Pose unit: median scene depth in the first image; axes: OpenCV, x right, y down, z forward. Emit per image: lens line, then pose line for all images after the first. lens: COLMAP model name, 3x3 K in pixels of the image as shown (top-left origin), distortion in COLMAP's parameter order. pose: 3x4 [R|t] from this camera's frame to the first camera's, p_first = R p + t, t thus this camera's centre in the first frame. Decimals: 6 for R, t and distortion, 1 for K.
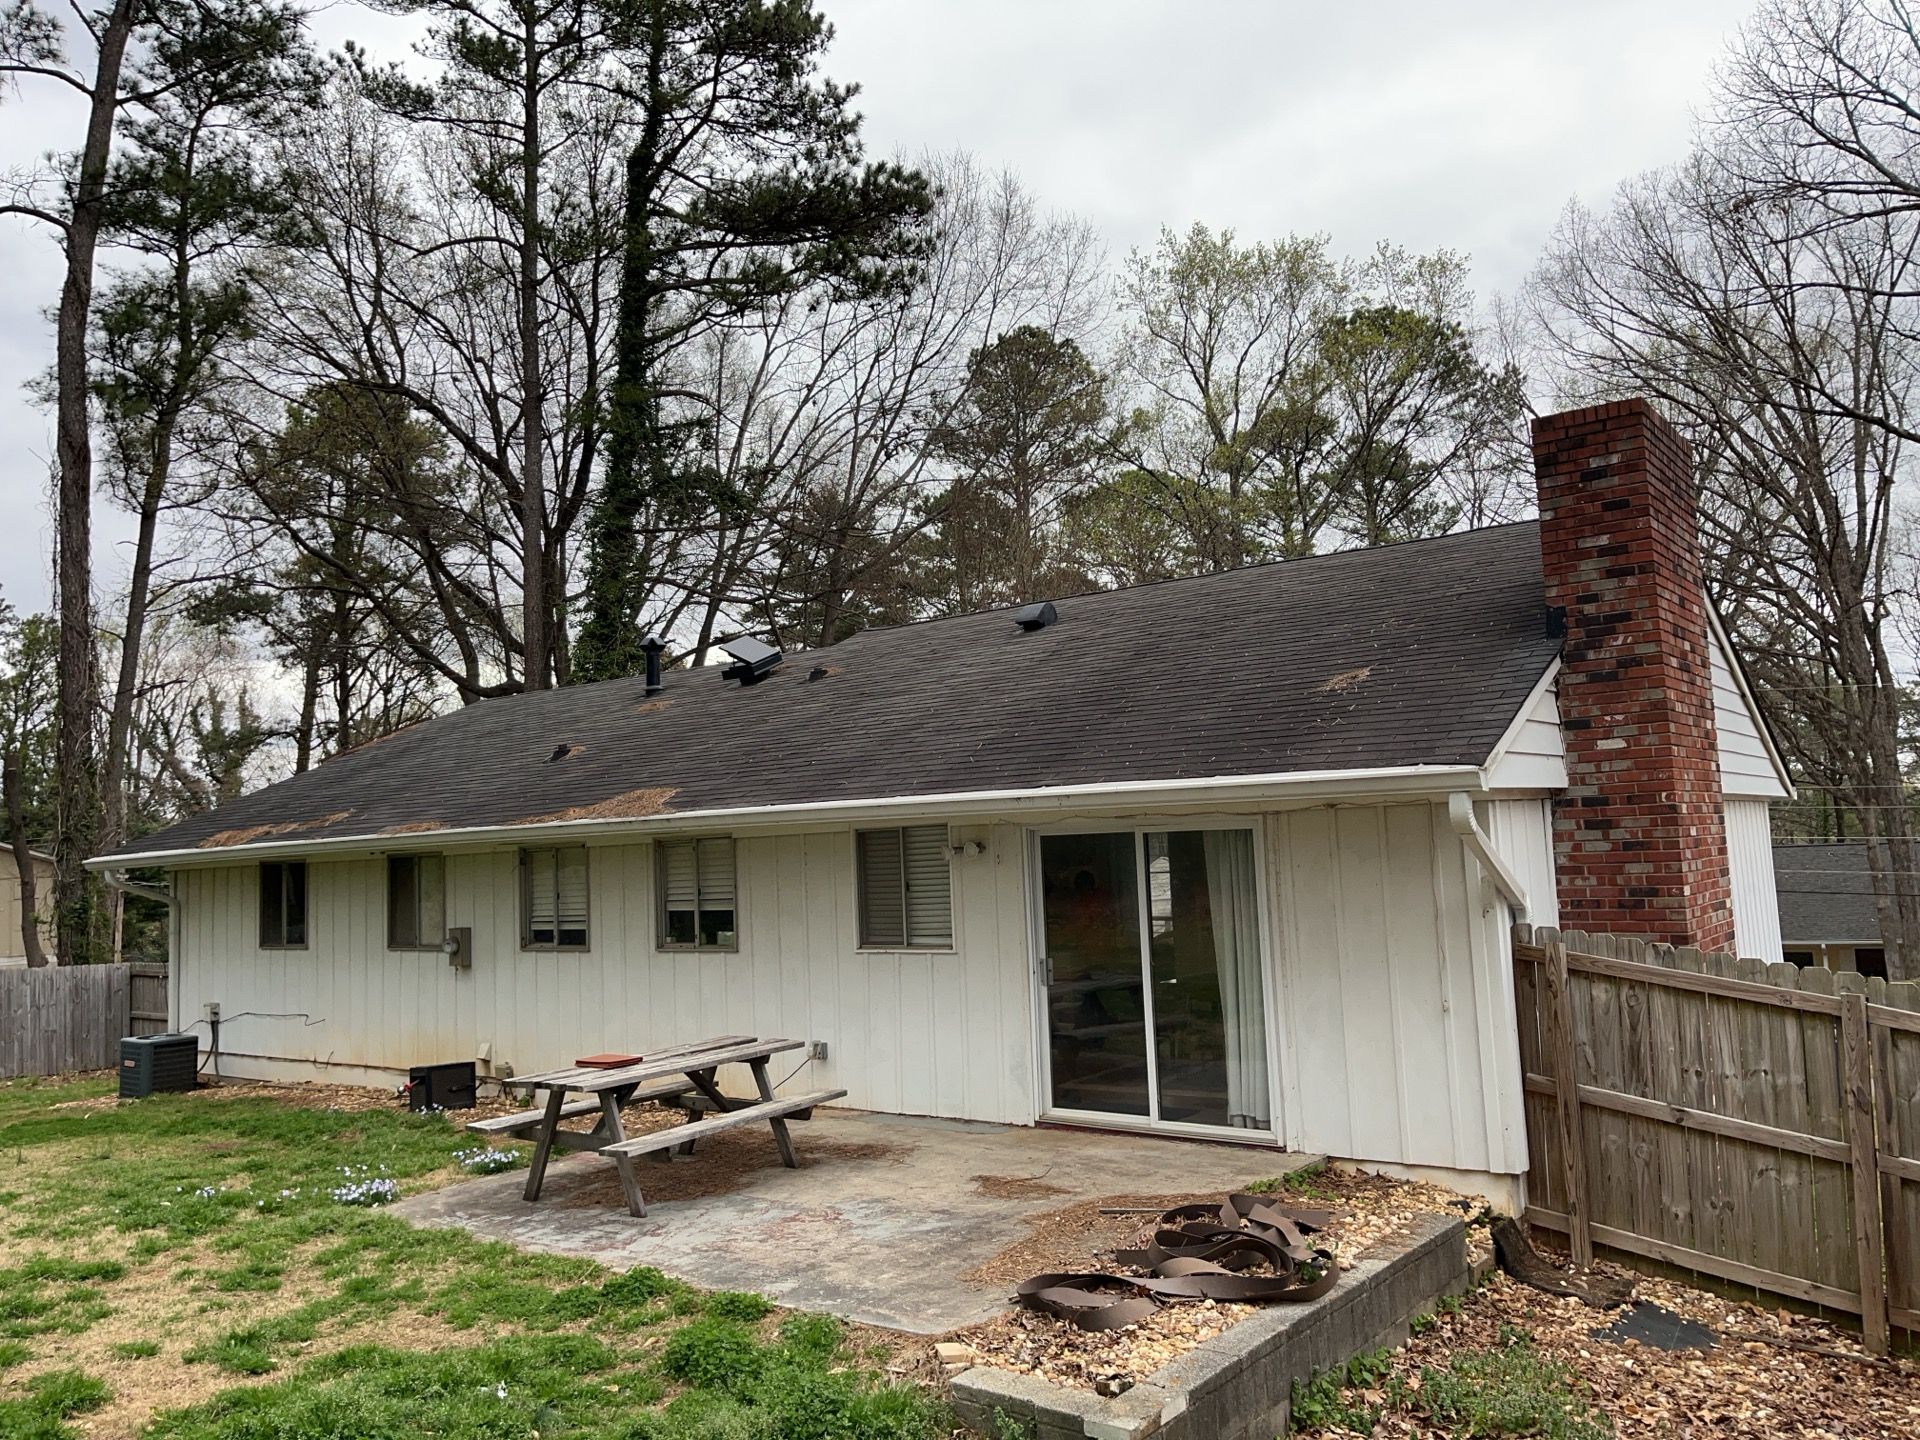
lens RADIAL K [[1468.3, 0, 960.0], [0, 1468.3, 720.0], [0, 0, 1]] dist [0.090690, -0.114477]
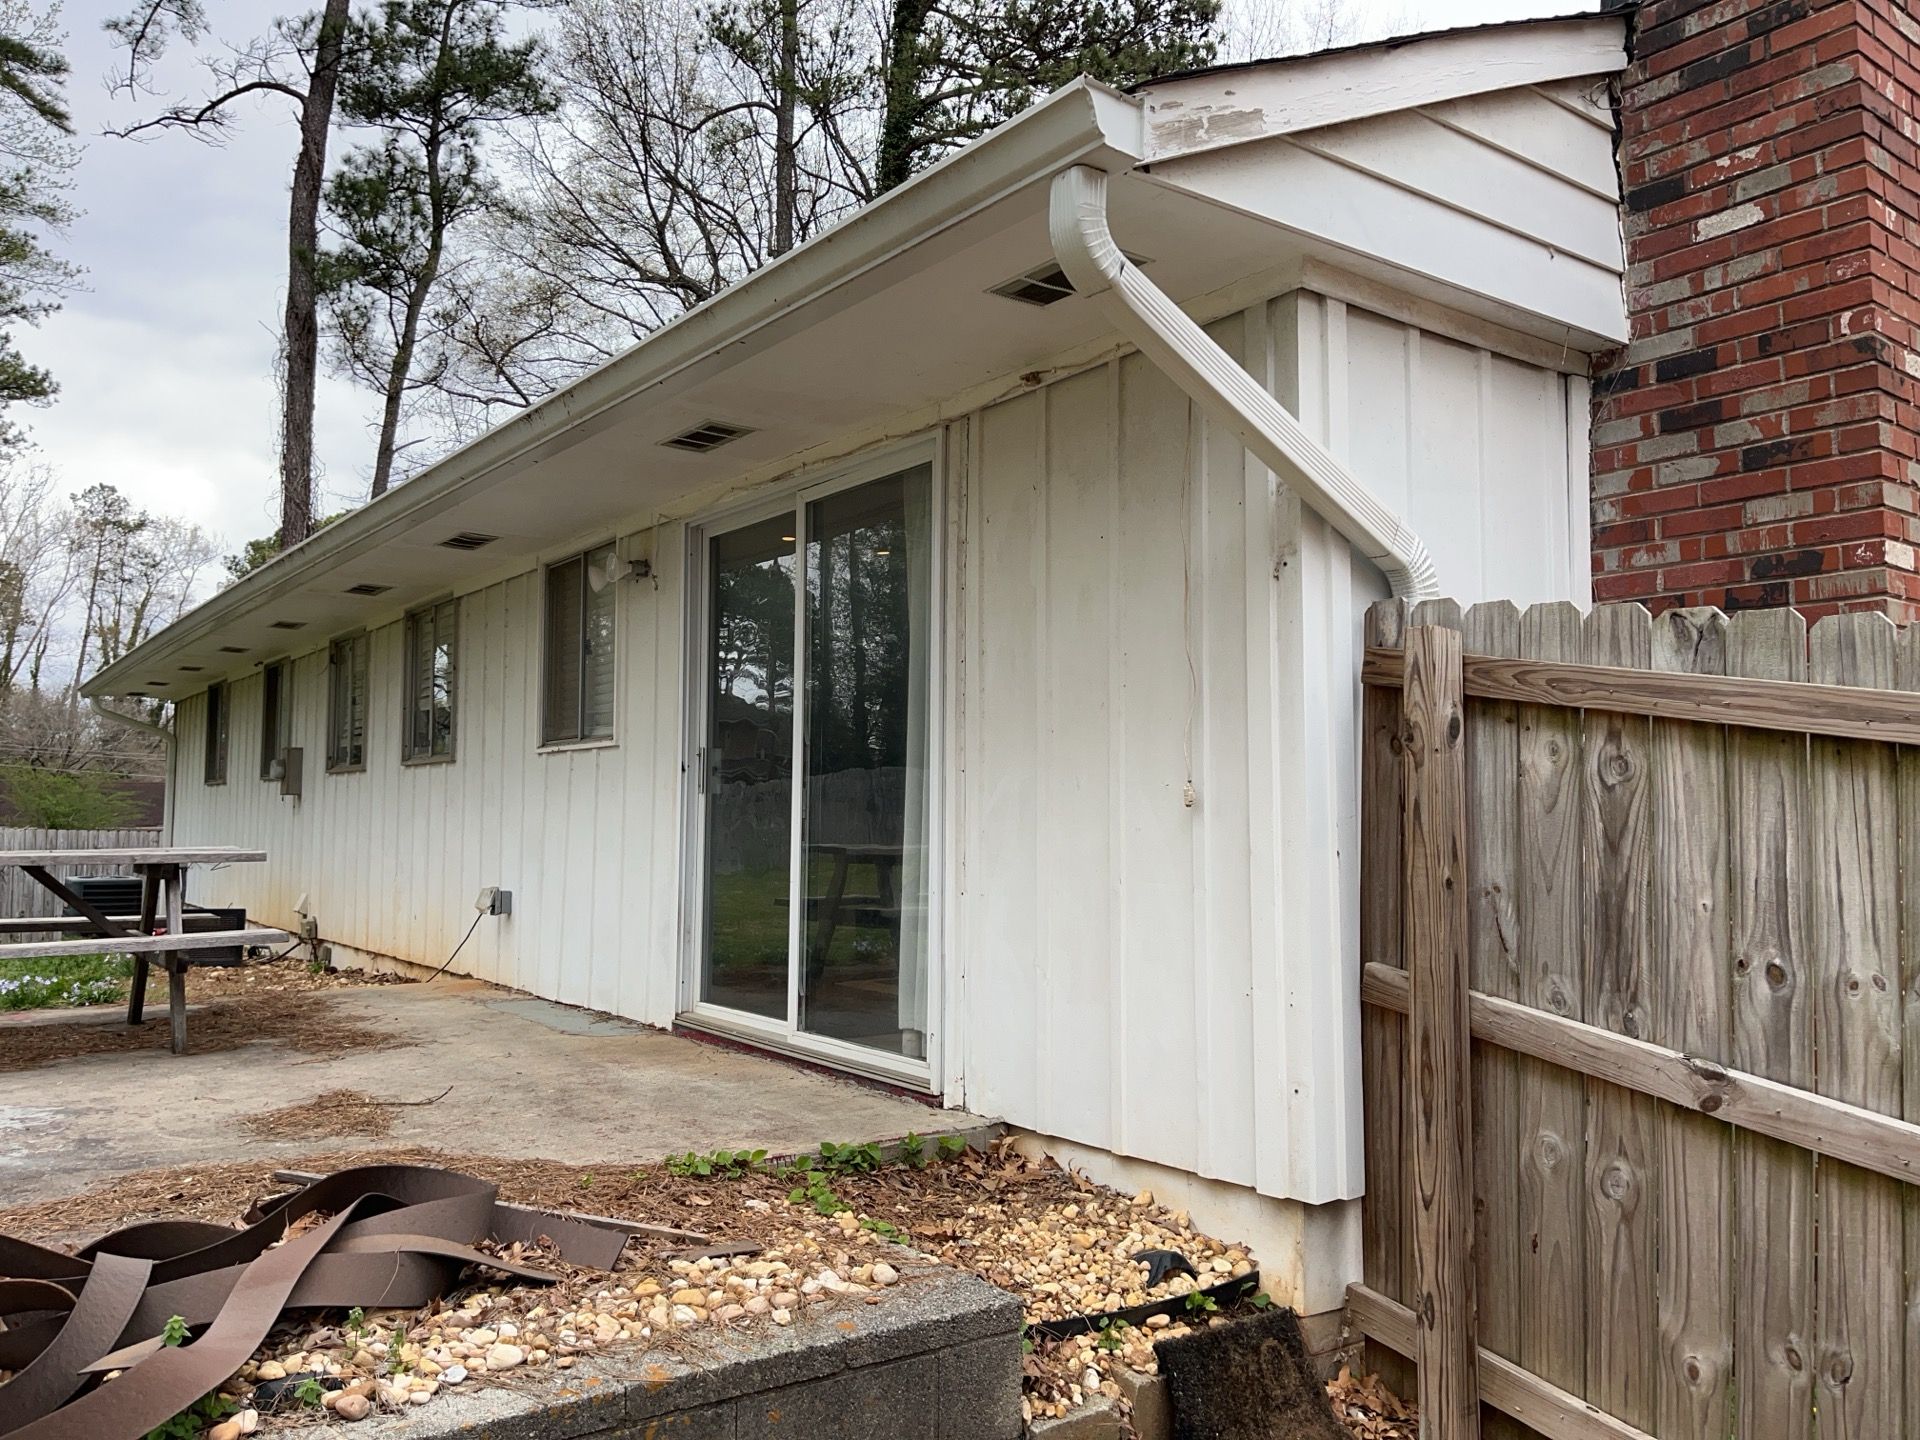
lens RADIAL K [[1453.5, 0, 960.0], [0, 1453.5, 720.0], [0, 0, 1]] dist [0.093962, -0.127933]
pose [[0.956242, 0.027511, -0.291280, 0.353814], [-0.021178, 0.999466, 0.024873, 0.149448], [0.291809, -0.017616, 0.956314, 0.533776]]
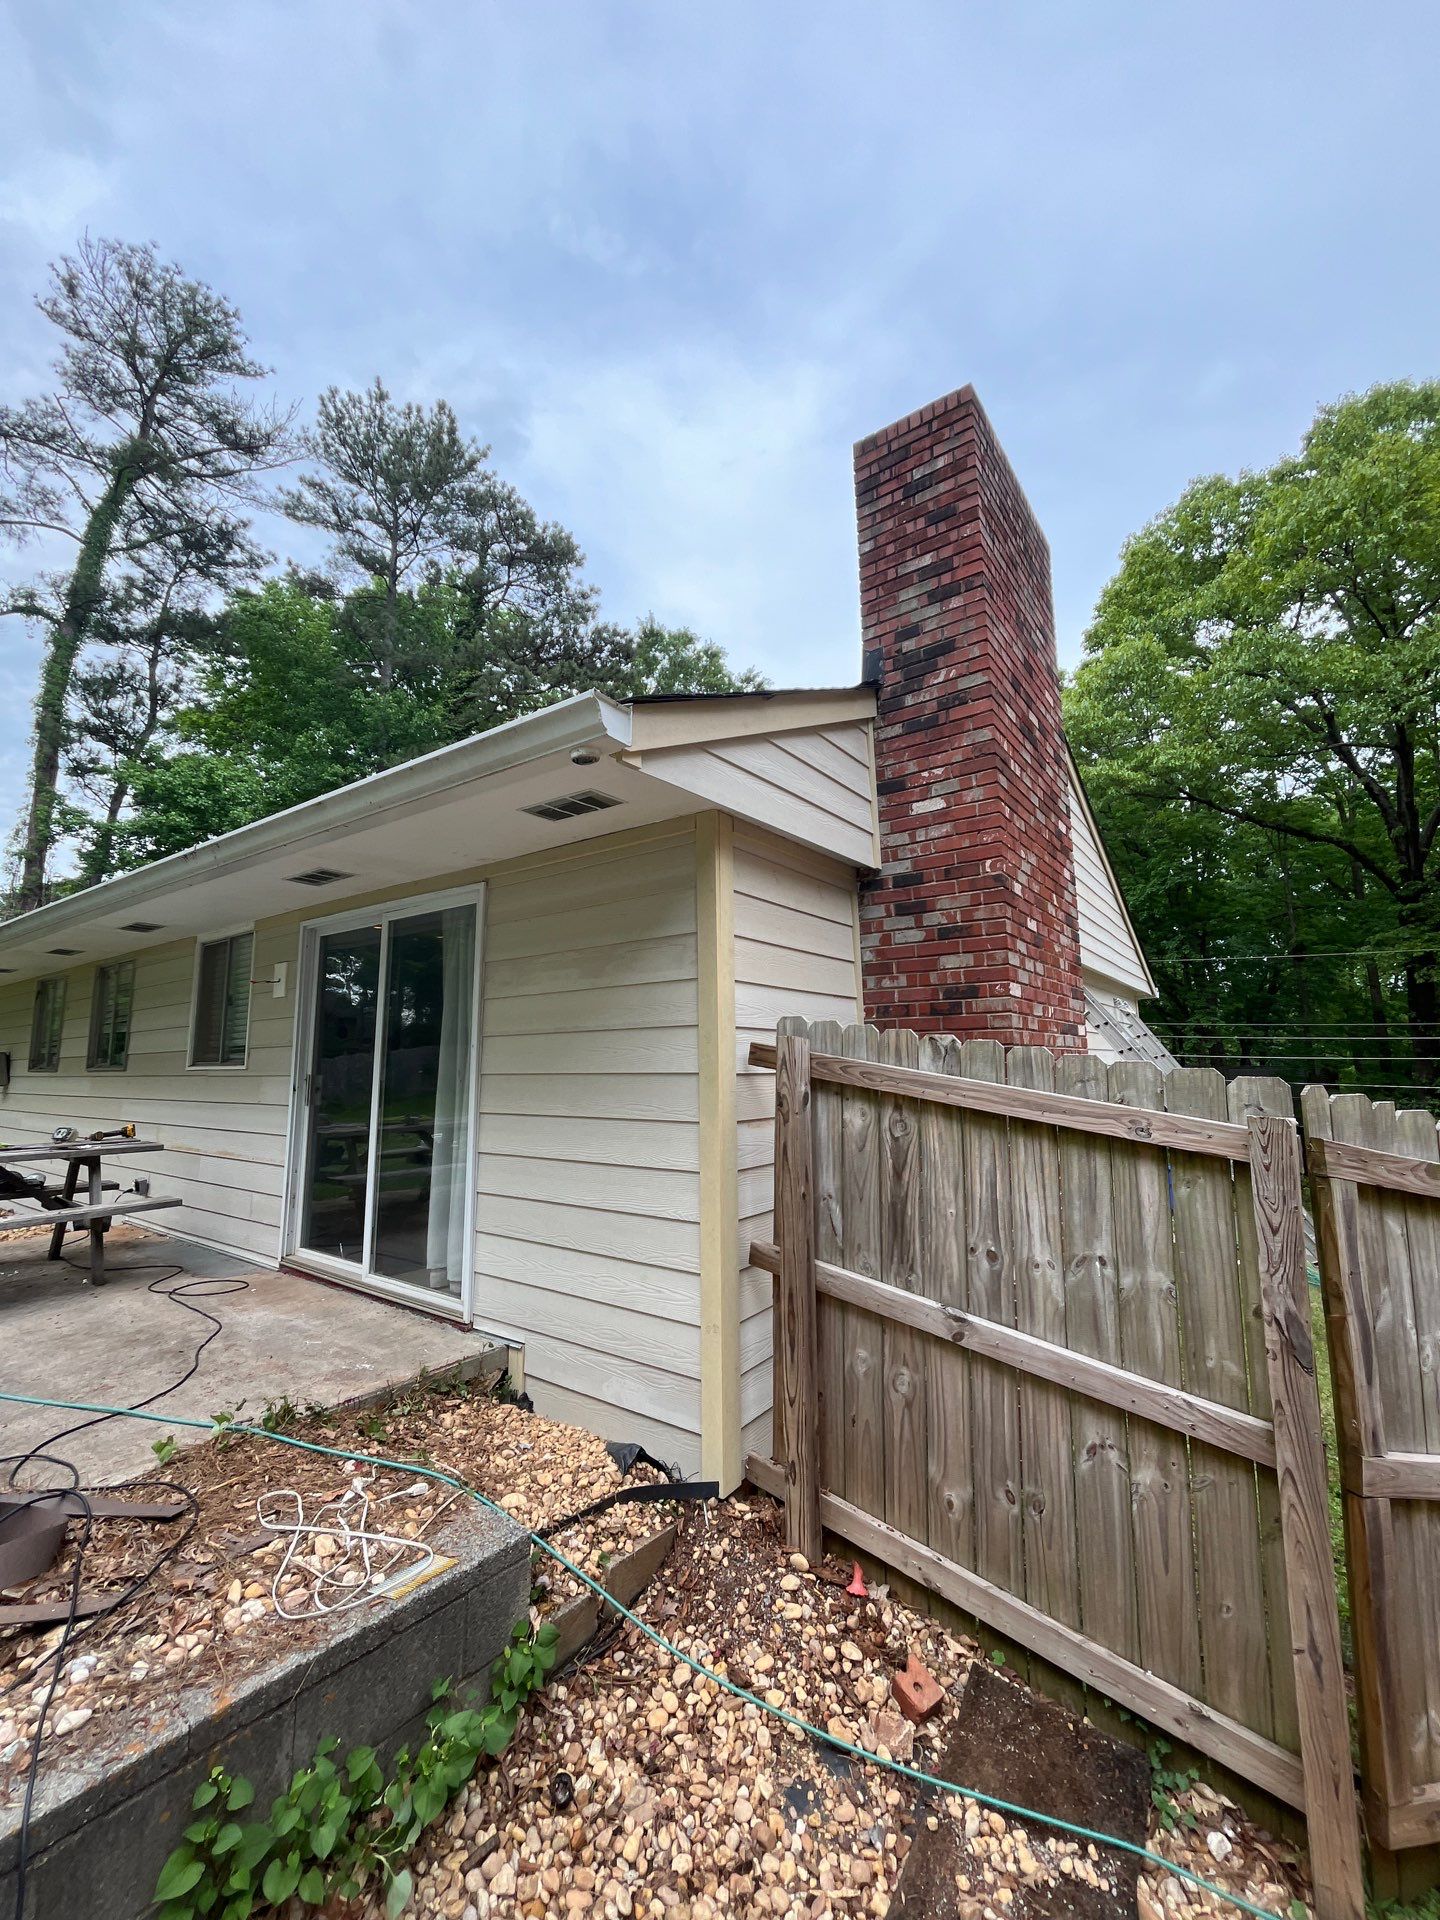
lens RADIAL K [[785.0, 0, 721.7], [0, 785.0, 957.1], [0, 0, 1]] dist [-0.007036, 0.007817]
pose [[0.999394, 0.034799, -0.000278, 0.330157], [-0.034761, 0.997864, -0.055315, 0.121107], [-0.001648, 0.055291, 0.998469, 0.589925]]
